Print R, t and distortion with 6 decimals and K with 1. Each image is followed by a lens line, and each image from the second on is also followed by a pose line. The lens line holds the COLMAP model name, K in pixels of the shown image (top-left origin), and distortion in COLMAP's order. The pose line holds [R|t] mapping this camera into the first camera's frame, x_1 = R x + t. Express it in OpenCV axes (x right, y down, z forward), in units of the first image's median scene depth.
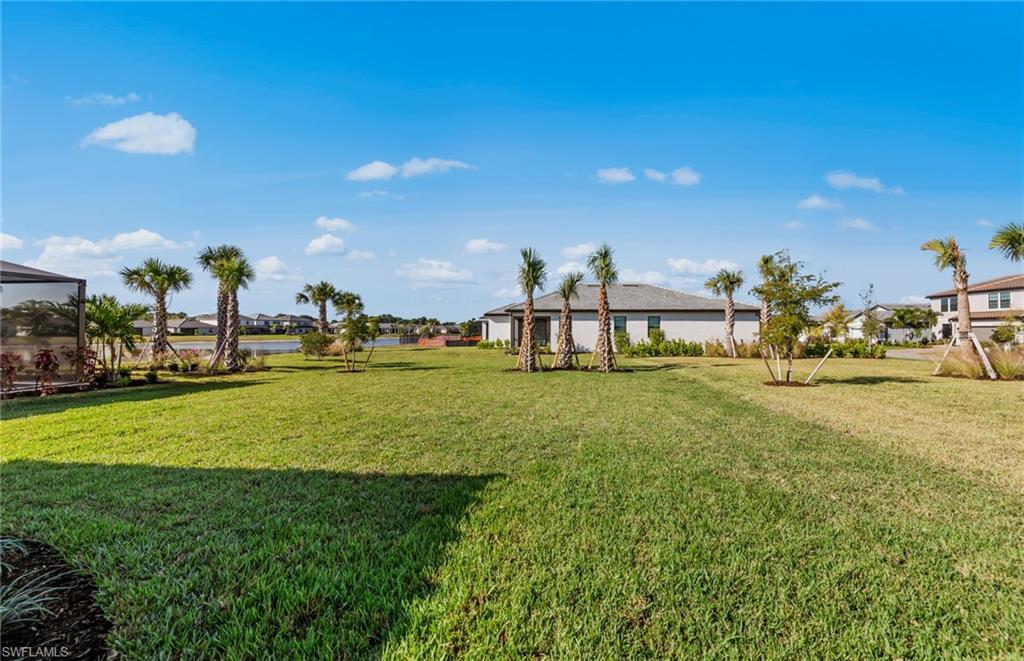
lens RADIAL K [[420.7, 0, 507.9], [0, 420.7, 326.3], [0, 0, 1]] dist [0.008166, -0.001455]
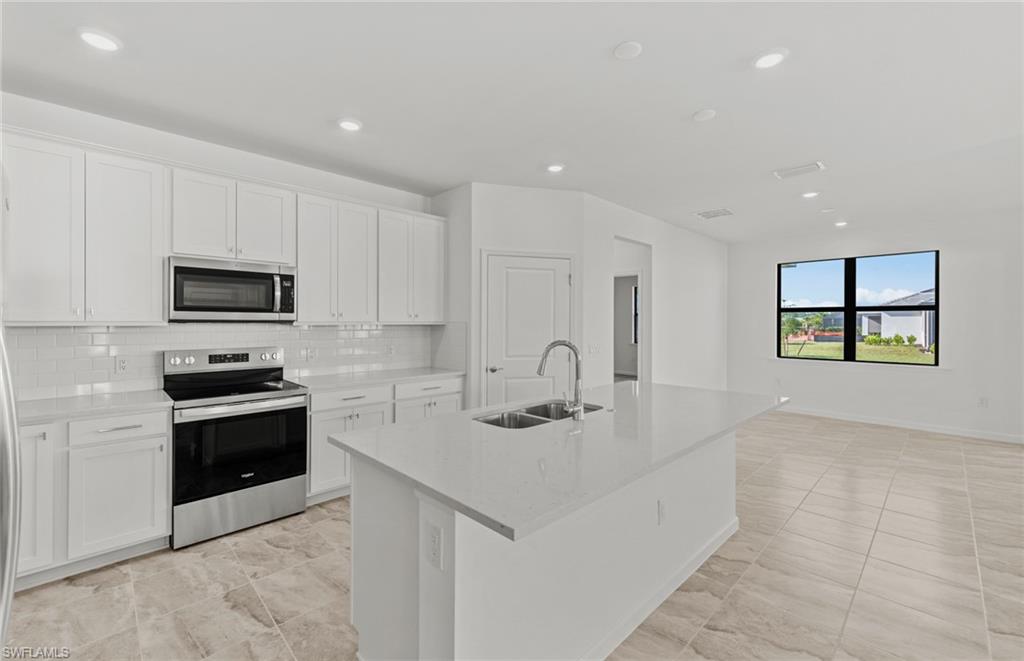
lens RADIAL K [[420.7, 0, 511.7], [0, 420.7, 321.6], [0, 0, 1]] dist [0.008166, -0.001455]
pose [[0.778844, -0.002143, -0.627214, -0.149822], [0.006640, 0.999966, 0.004829, -0.012465], [0.627182, -0.007926, 0.778832, -0.323453]]
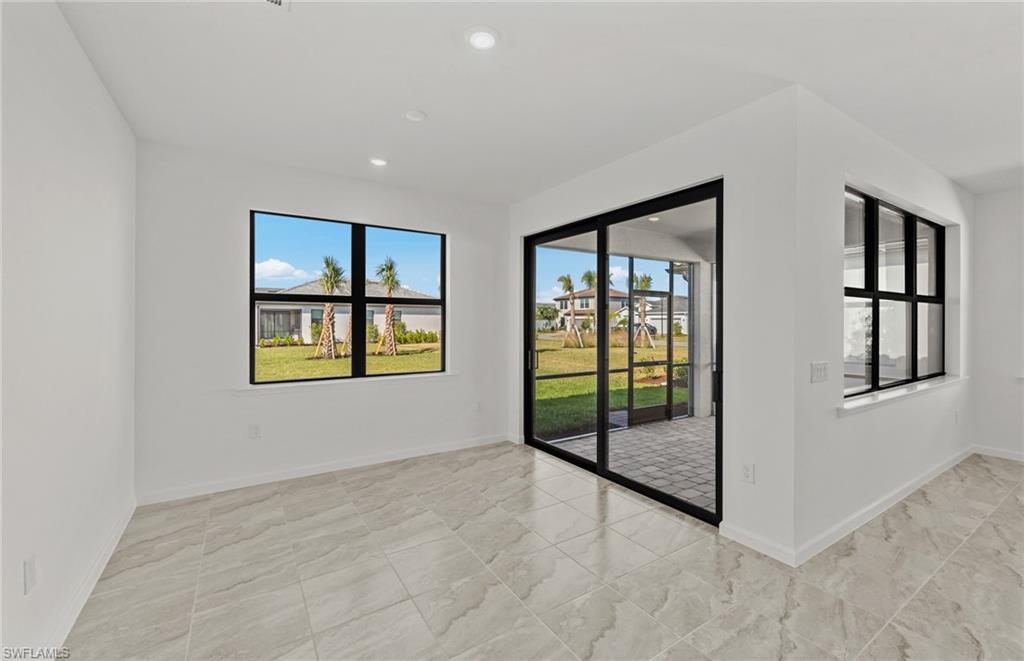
lens RADIAL K [[420.7, 0, 515.1], [0, 420.7, 324.8], [0, 0, 1]] dist [0.008166, -0.001455]
pose [[0.767611, -0.006420, 0.640884, -0.207933], [-0.007345, 0.999796, 0.018813, -0.011181], [-0.640874, -0.019148, 0.767407, -0.178583]]
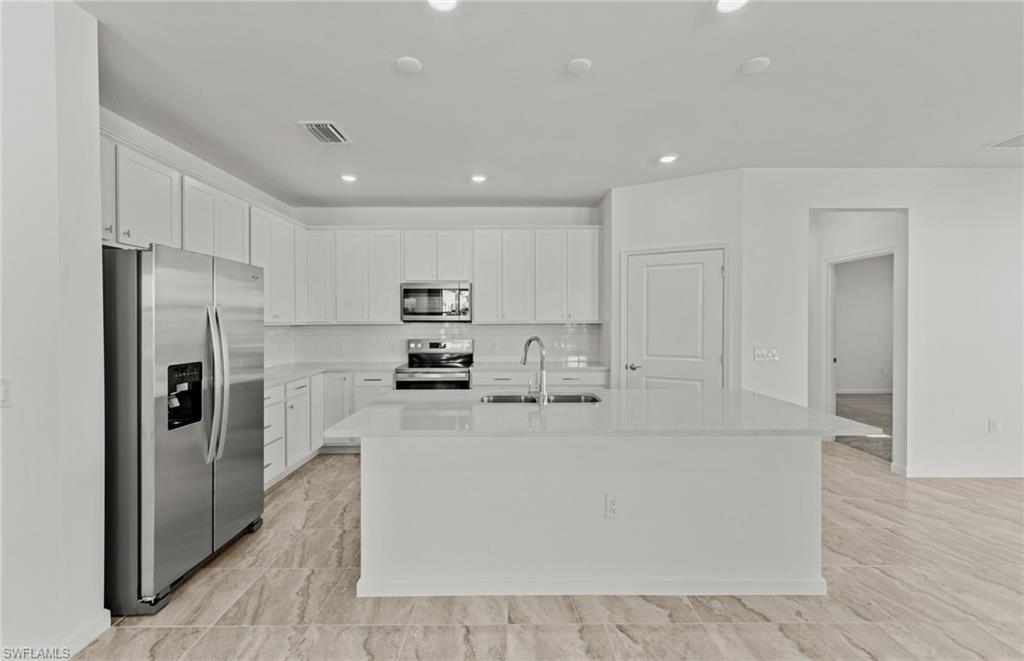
lens RADIAL K [[420.7, 0, 512.8], [0, 420.7, 329.6], [0, 0, 1]] dist [0.008166, -0.001455]
pose [[0.128885, 0.015231, -0.991543, -0.099471], [0.012891, 0.999772, 0.017033, -0.011546], [0.991576, -0.014978, 0.128659, -0.271211]]
